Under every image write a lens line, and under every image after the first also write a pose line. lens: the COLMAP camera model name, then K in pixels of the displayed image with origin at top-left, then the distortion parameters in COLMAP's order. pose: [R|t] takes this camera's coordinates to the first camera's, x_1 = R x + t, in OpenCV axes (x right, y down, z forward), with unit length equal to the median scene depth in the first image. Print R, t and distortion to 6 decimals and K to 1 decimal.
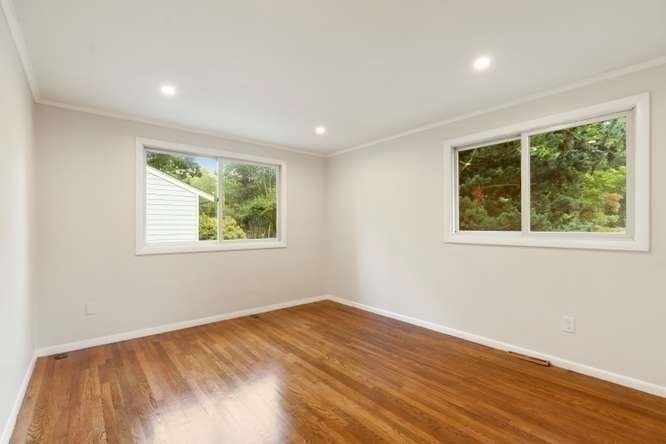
lens RADIAL K [[305.1, 0, 331.6], [0, 305.1, 219.6], [0, 0, 1]] dist [0.010463, 0.000185]
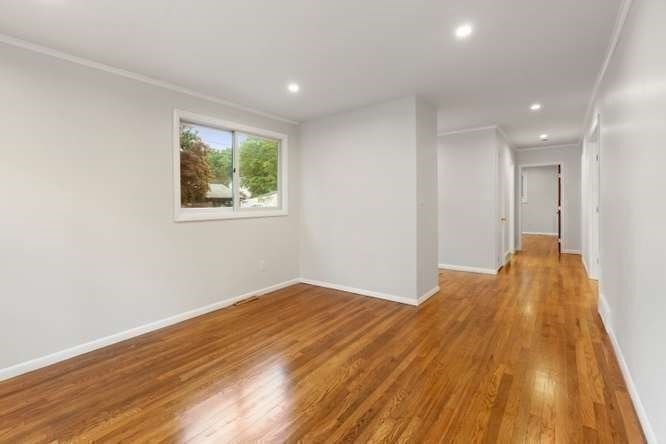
lens RADIAL K [[307.2, 0, 333.4], [0, 307.2, 202.6], [0, 0, 1]] dist [0.000872, 0.000099]
pose [[-0.244742, 0.006948, 0.969563, -0.844886], [-0.000317, 0.999974, -0.007246, 0.033998], [-0.969588, -0.002081, -0.244733, 1.056878]]
